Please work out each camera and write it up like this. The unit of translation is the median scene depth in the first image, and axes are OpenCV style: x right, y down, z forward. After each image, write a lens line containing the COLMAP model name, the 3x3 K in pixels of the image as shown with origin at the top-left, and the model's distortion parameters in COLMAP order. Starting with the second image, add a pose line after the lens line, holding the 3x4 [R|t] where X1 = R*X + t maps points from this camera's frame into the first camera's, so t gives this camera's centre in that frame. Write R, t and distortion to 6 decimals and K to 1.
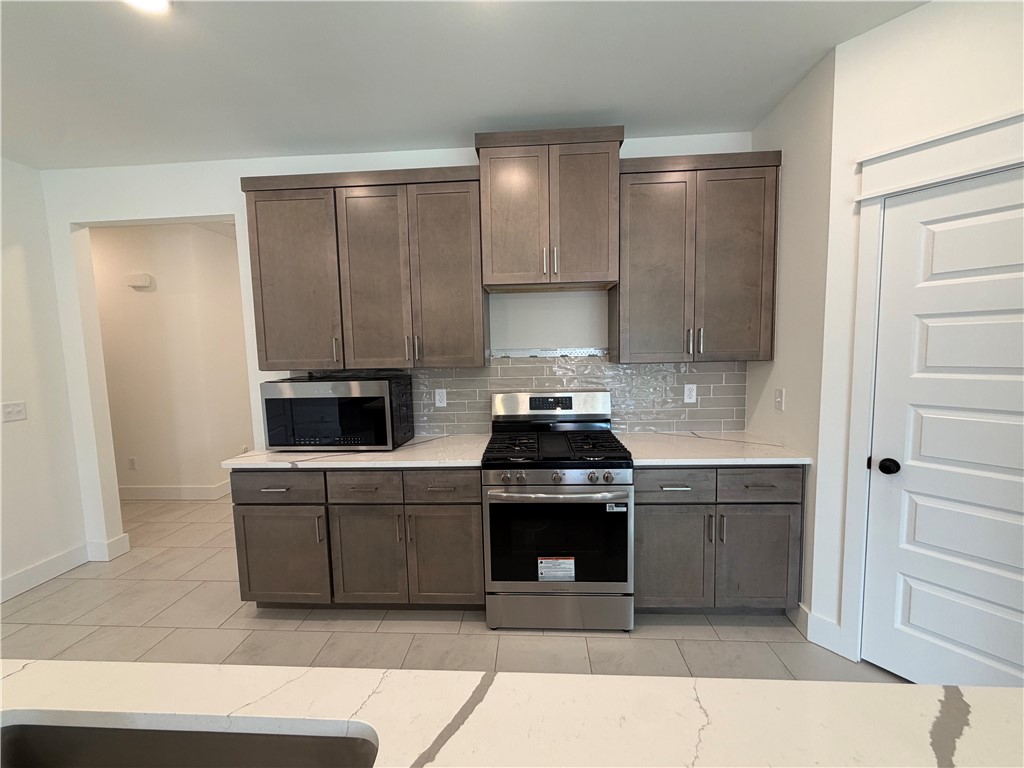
lens RADIAL K [[408.3, 0, 510.5], [0, 408.3, 384.7], [0, 0, 1]] dist [0.000022, -0.000006]
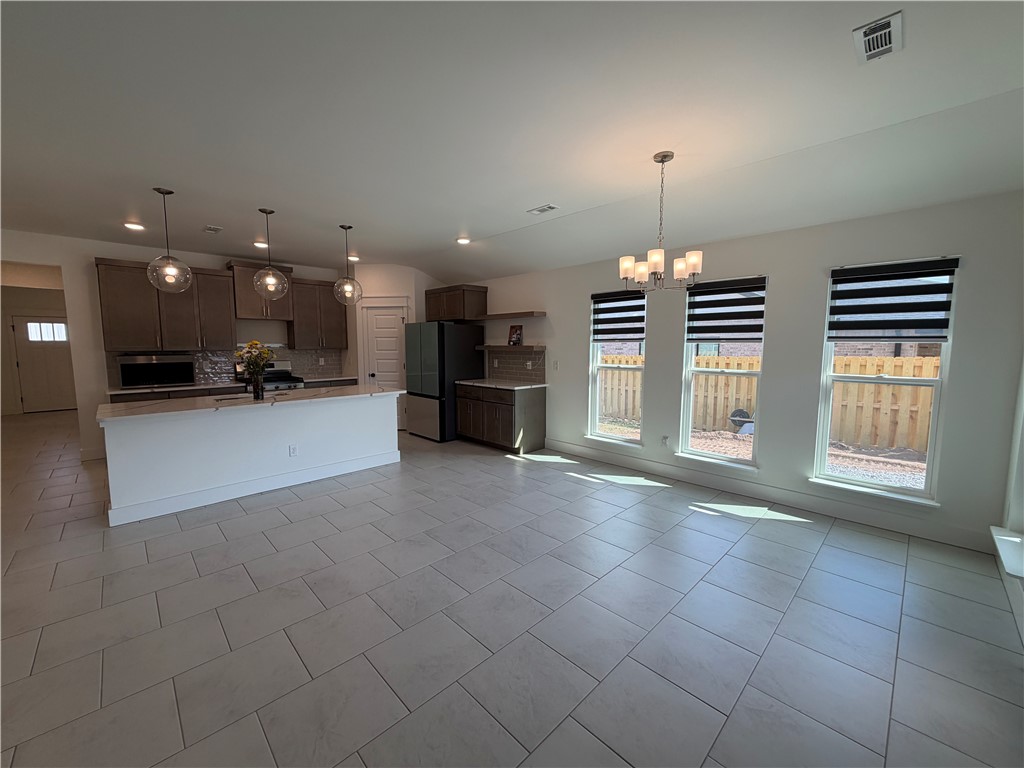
lens RADIAL K [[408.3, 0, 511.5], [0, 408.3, 387.2], [0, 0, 1]] dist [0.000022, -0.000006]
pose [[0.672664, -0.053515, 0.738010, -0.802687], [0.053812, 0.998278, 0.023340, 0.217891], [-0.737989, 0.024013, 0.674386, -1.949910]]
